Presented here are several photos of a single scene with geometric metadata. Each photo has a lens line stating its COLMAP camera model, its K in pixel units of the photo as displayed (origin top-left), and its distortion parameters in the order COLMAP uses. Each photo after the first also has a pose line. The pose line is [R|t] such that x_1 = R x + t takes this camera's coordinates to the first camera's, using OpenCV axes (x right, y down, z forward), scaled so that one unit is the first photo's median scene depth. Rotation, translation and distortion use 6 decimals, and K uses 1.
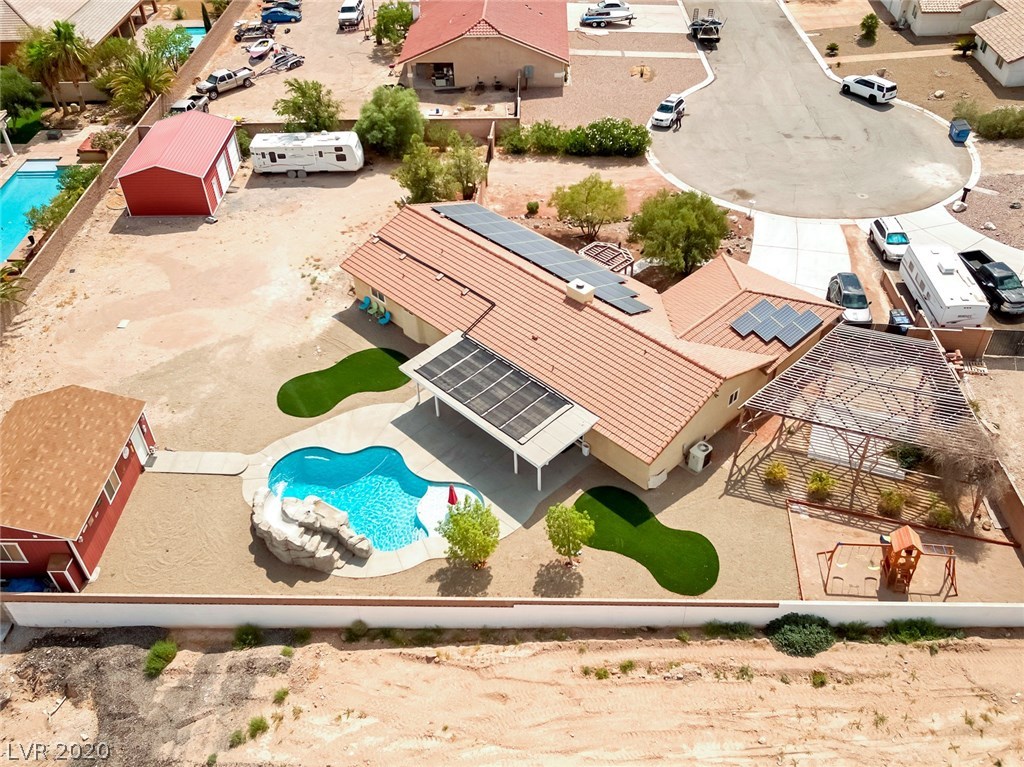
lens RADIAL K [[889.8, 0, 508.9], [0, 889.8, 383.1], [0, 0, 1]] dist [0.005778, -0.005373]
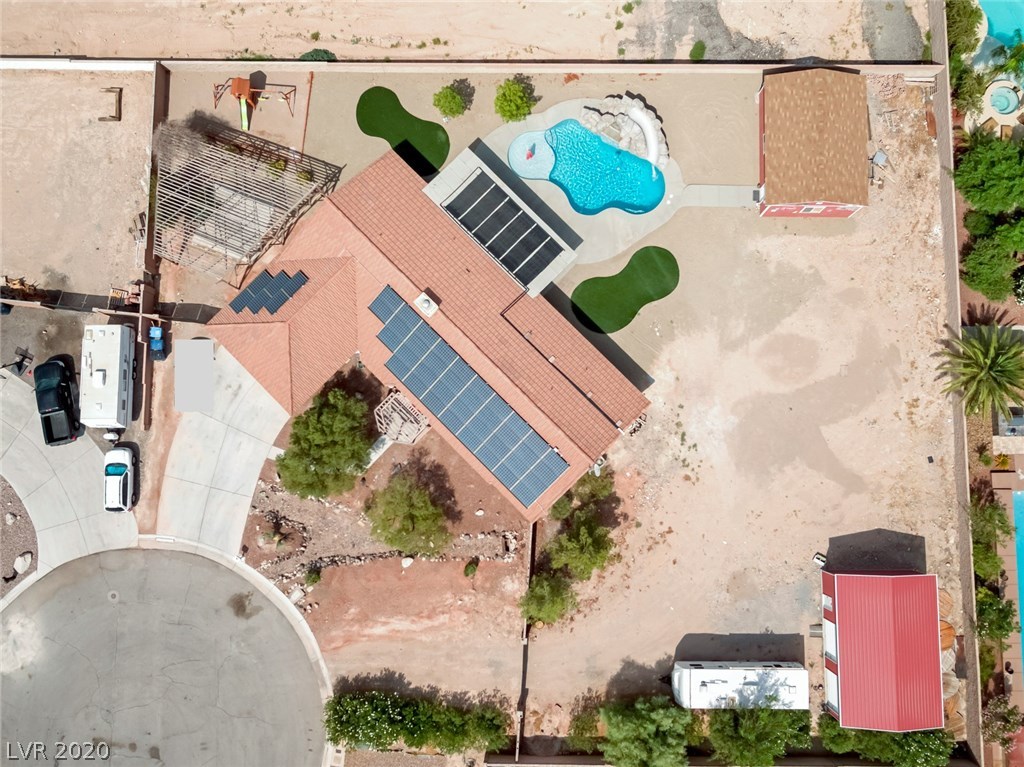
lens RADIAL K [[895.4, 0, 516.0], [0, 895.4, 382.5], [0, 0, 1]] dist [0.003151, 0.000159]
pose [[-0.998997, 0.018936, 0.040587, -0.072578], [0.022198, -0.577740, 0.815919, -0.986658], [0.038899, 0.816002, 0.576739, 0.357263]]
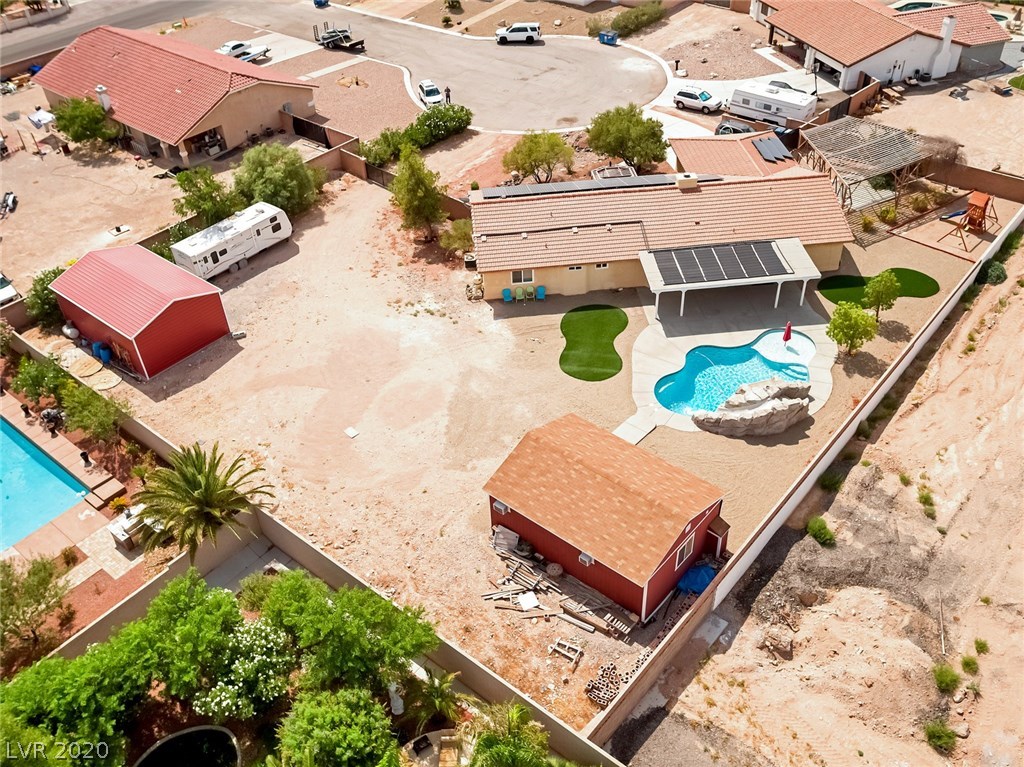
lens RADIAL K [[895.4, 0, 516.0], [0, 895.4, 382.5], [0, 0, 1]] dist [0.003151, 0.000159]
pose [[0.624050, -0.493348, 0.605945, -0.845290], [0.523942, 0.839508, 0.143914, -0.150470], [-0.579695, 0.227670, 0.782381, 0.197543]]
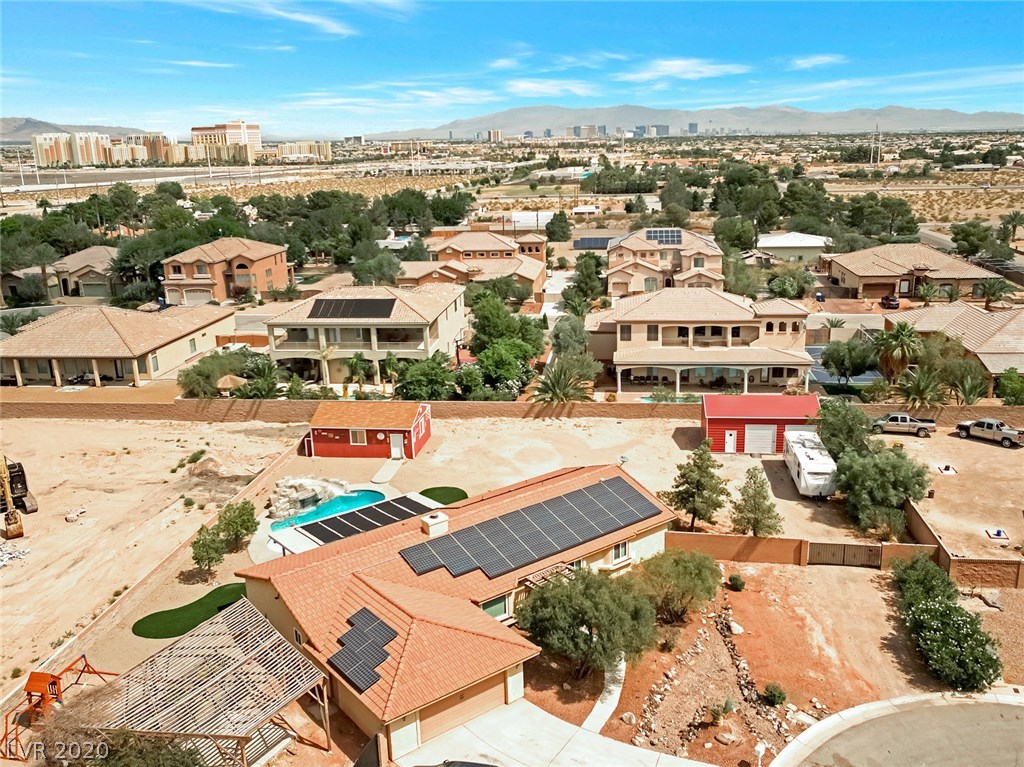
lens RADIAL K [[895.4, 0, 516.0], [0, 895.4, 382.5], [0, 0, 1]] dist [0.003151, 0.000159]
pose [[-0.110626, 0.286686, -0.951616, 0.899056], [-0.620895, 0.727715, 0.291413, -0.517069], [0.776049, 0.623091, 0.097497, 0.762685]]
